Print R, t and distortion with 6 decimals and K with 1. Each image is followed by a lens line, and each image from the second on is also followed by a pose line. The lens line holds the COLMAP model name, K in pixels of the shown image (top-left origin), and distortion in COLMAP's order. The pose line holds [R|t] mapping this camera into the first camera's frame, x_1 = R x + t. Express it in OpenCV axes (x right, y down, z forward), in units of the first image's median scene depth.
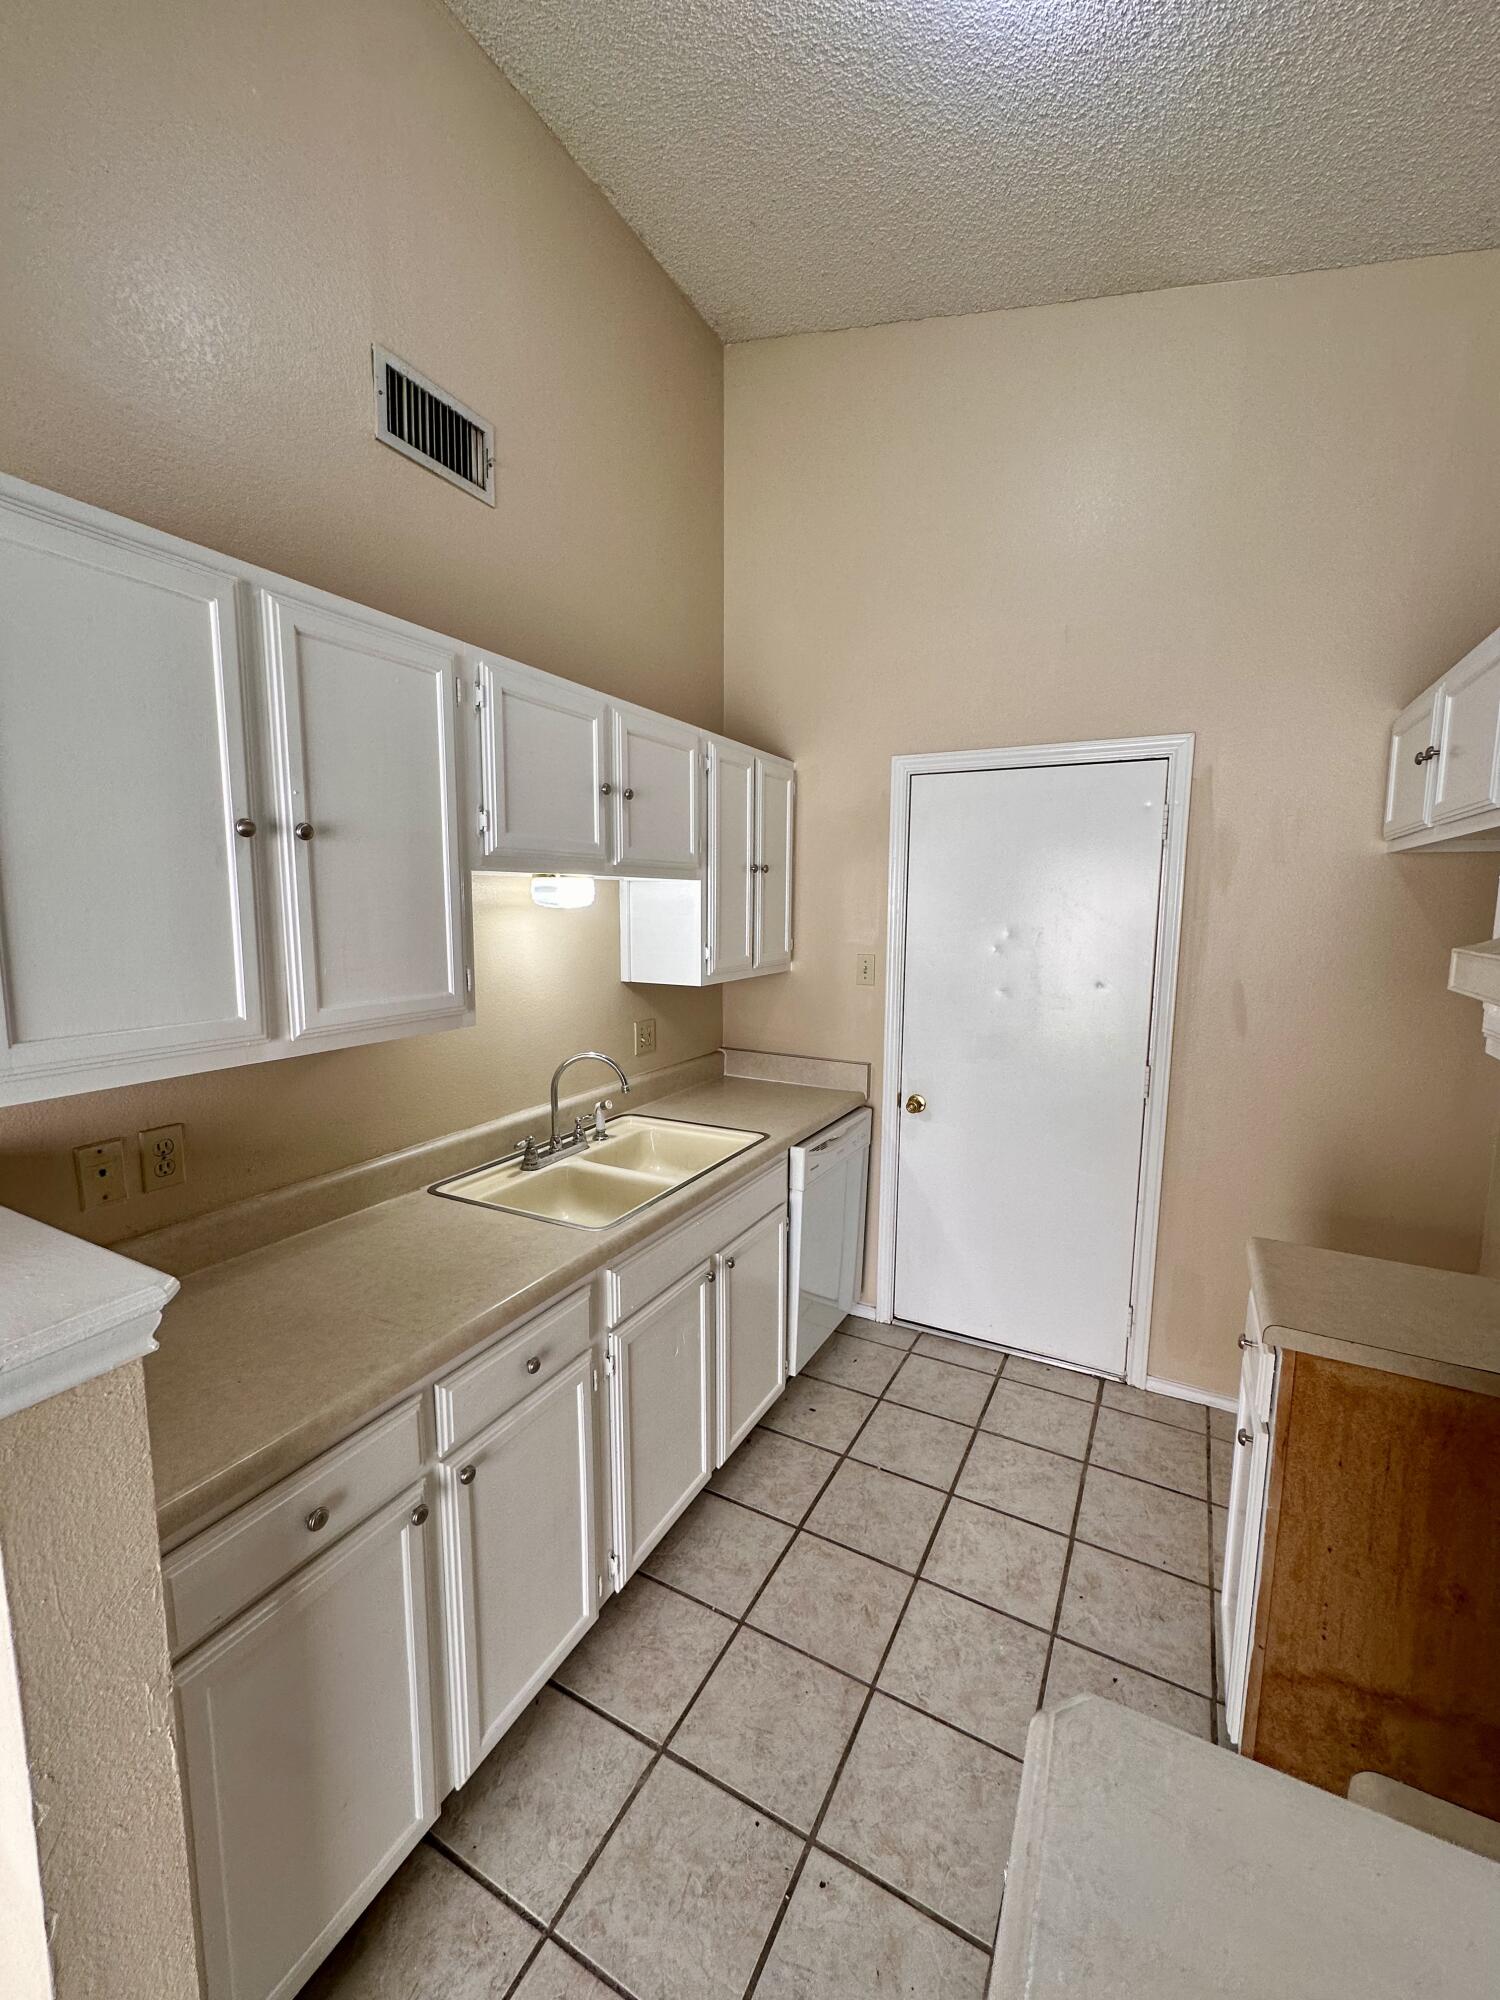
lens RADIAL K [[797.3, 0, 749.2], [0, 797.3, 998.6], [0, 0, 1]] dist [-0.004078, 0.001258]
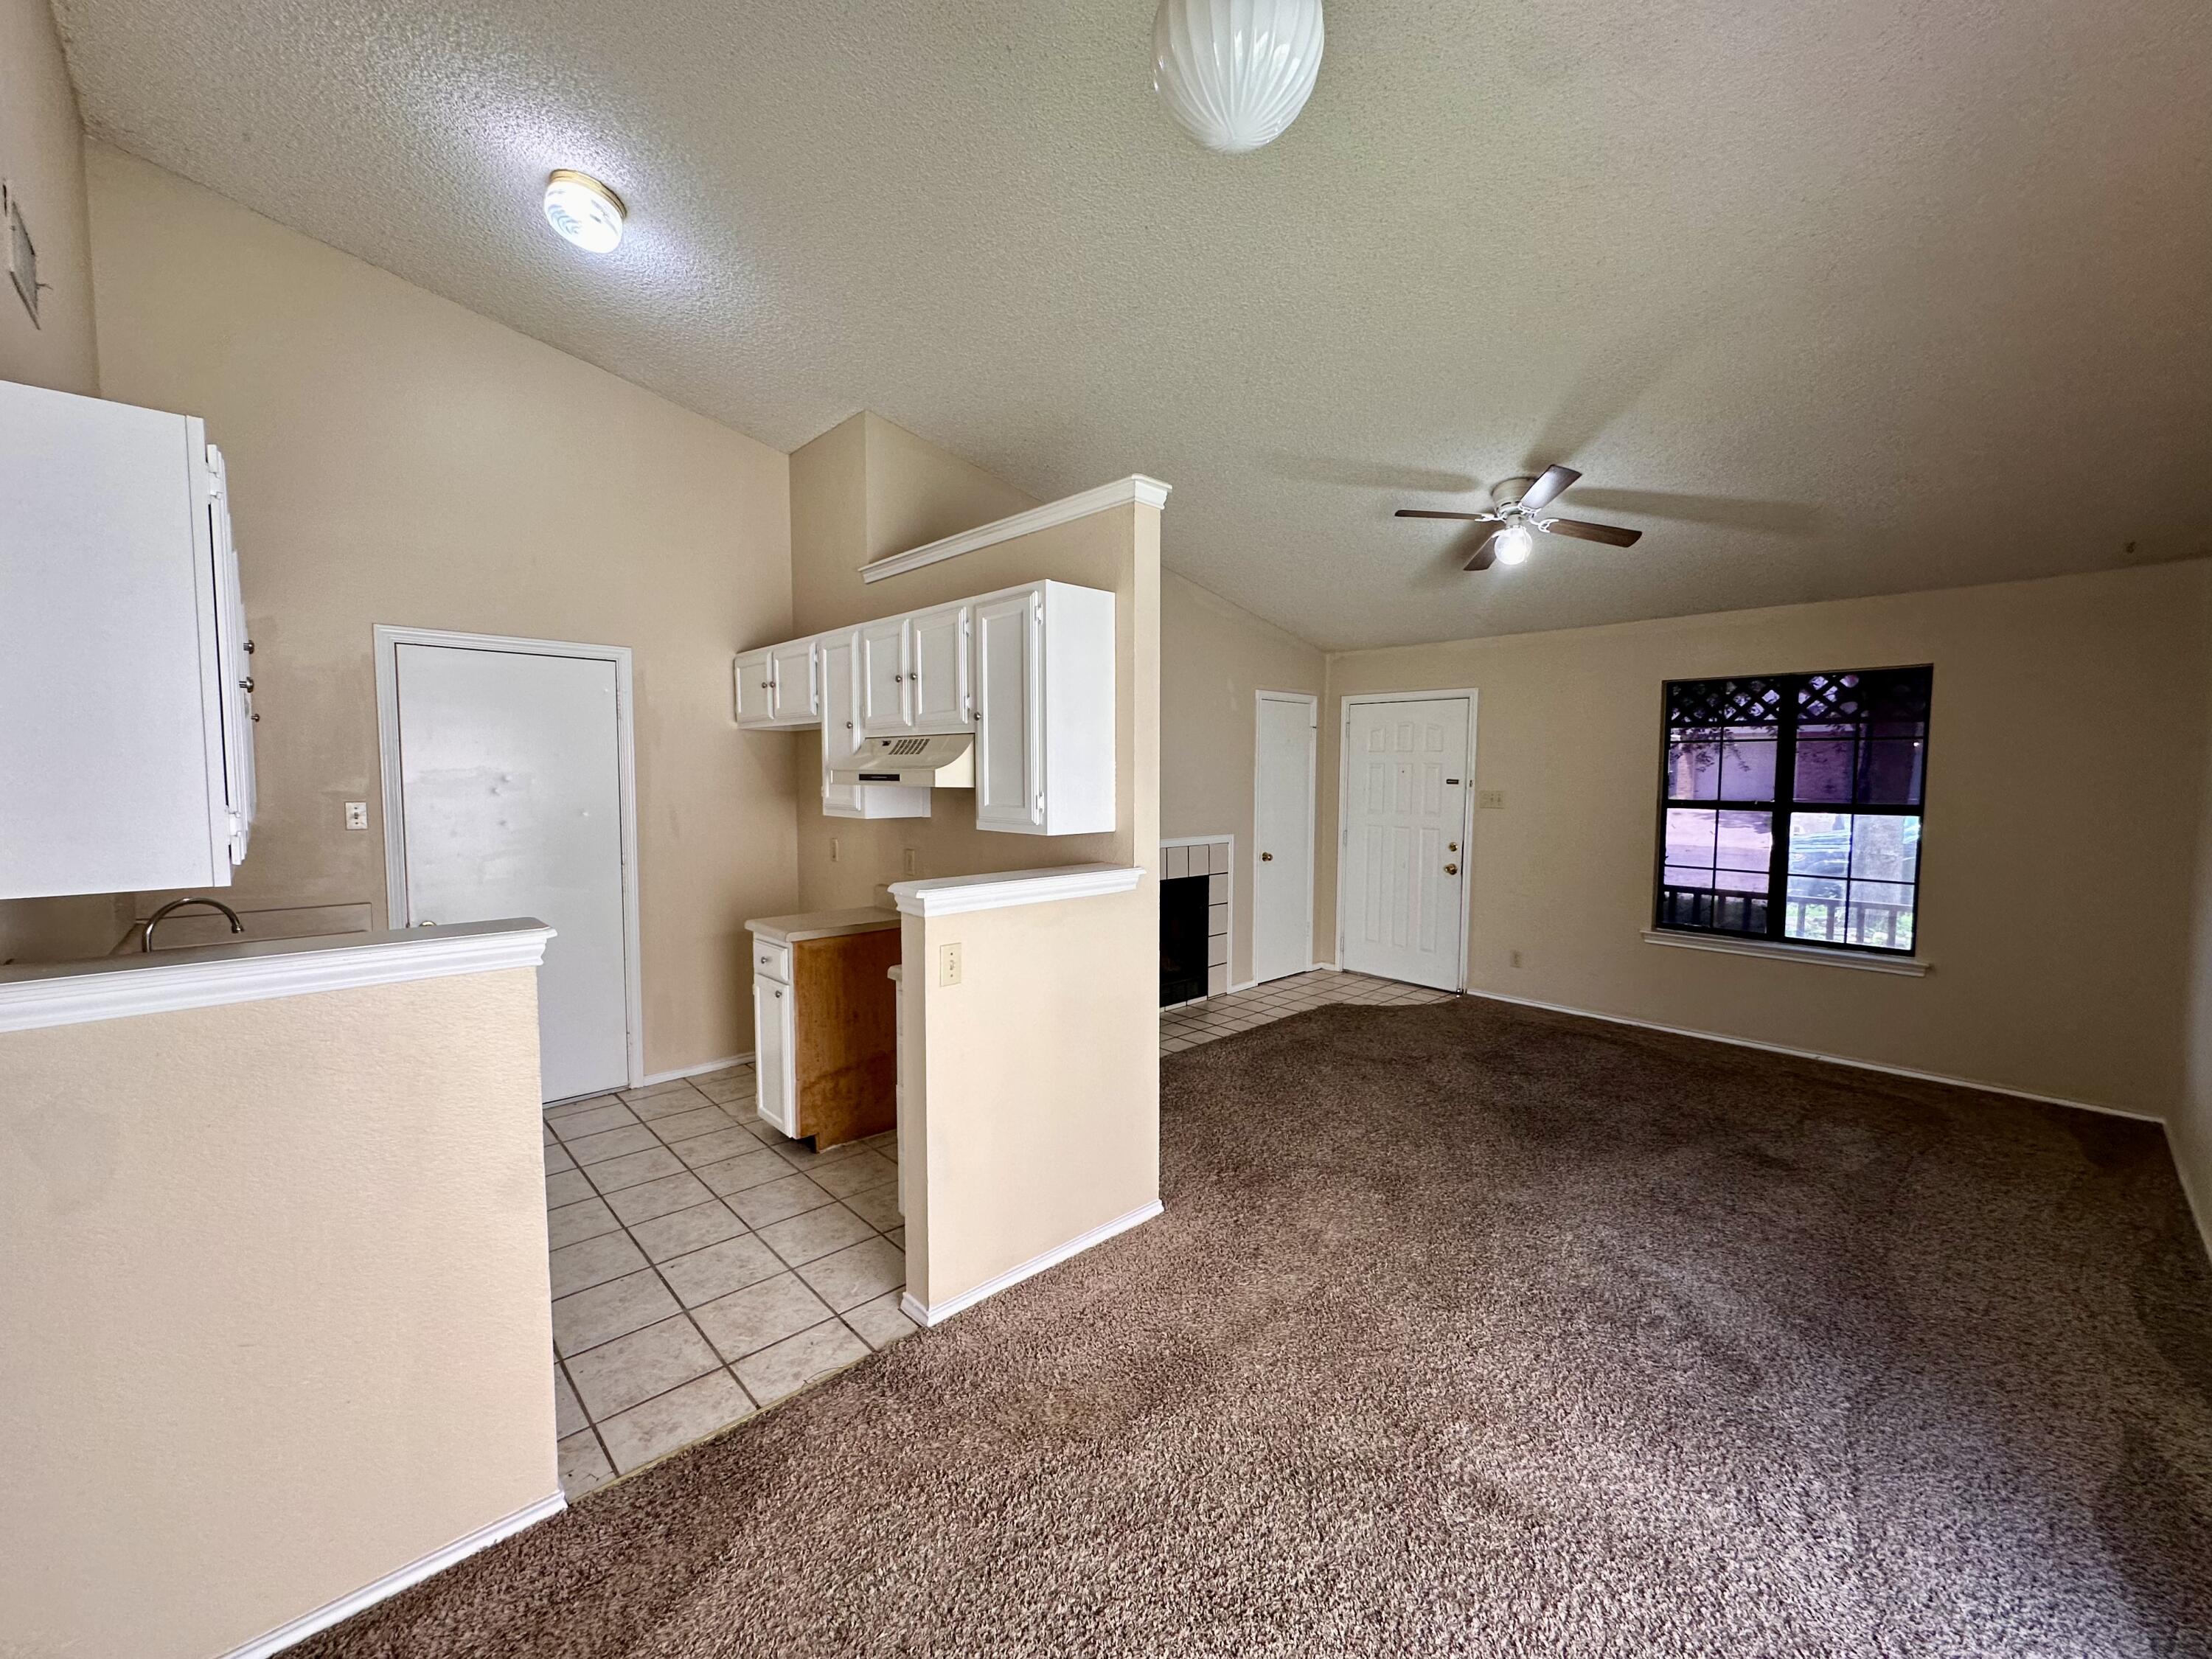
lens RADIAL K [[881.8, 0, 1101.2], [0, 881.8, 829.9], [0, 0, 1]] dist [-0.004078, 0.001258]
pose [[0.318256, -0.068447, 0.945531, -0.969297], [0.114635, 0.992850, 0.033287, 0.086047], [-0.941048, 0.097797, 0.323826, -0.478885]]
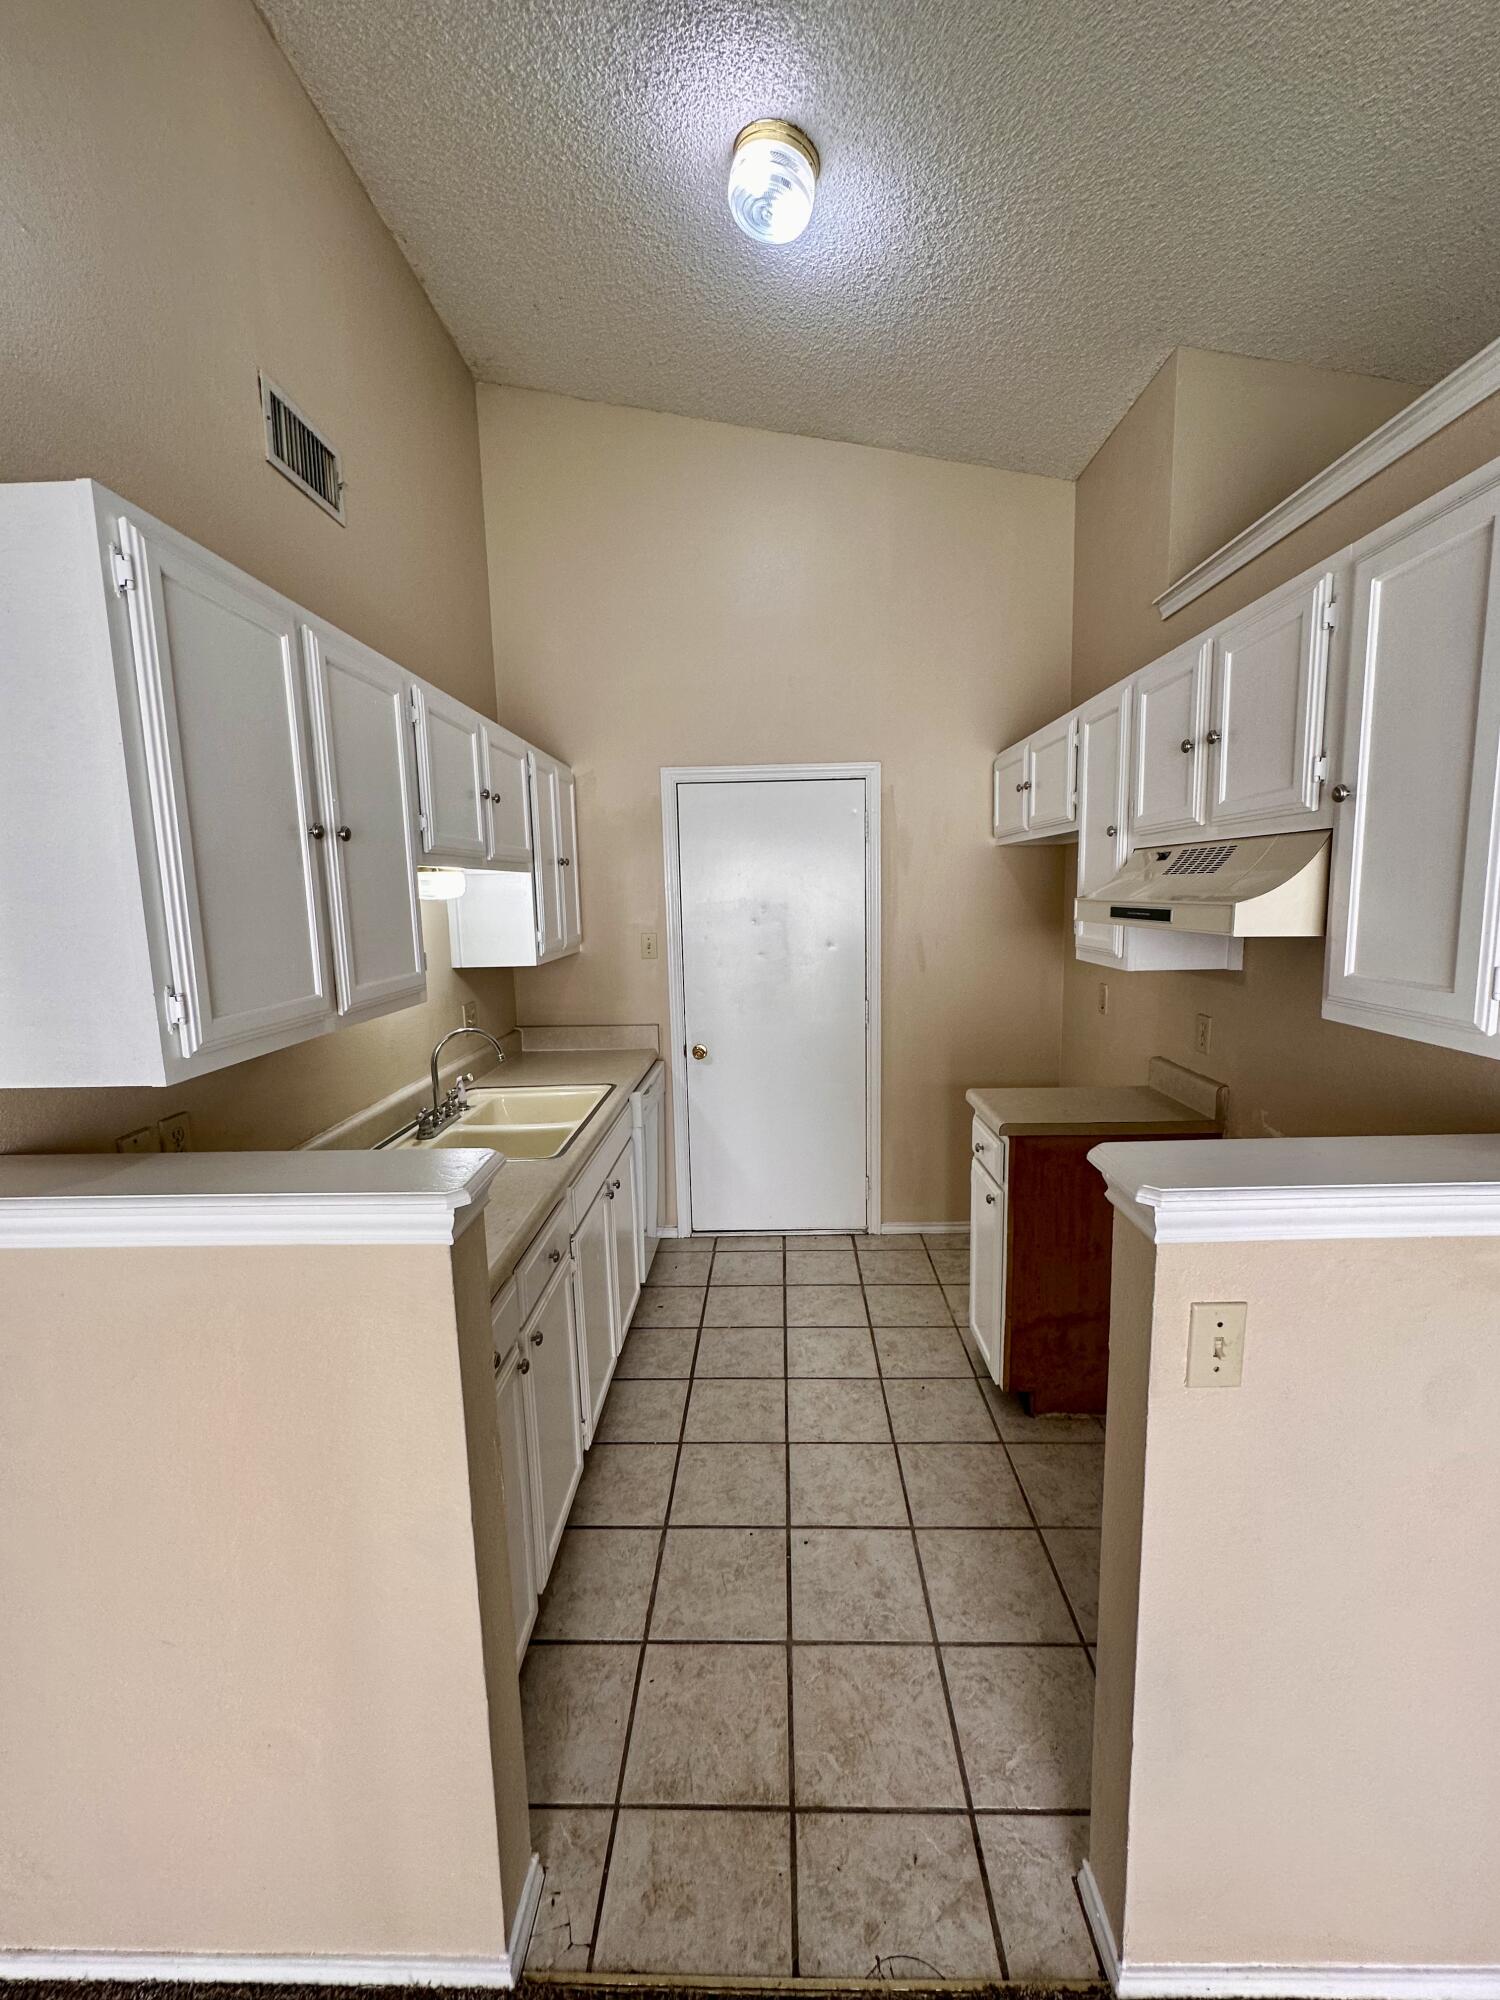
lens RADIAL K [[797.3, 0, 749.4], [0, 797.3, 998.5], [0, 0, 1]] dist [-0.004078, 0.001258]
pose [[0.894159, -0.089137, 0.438787, -0.368272], [0.084930, 0.995957, 0.029254, 0.029987], [-0.439621, 0.011108, 0.898115, -0.198517]]
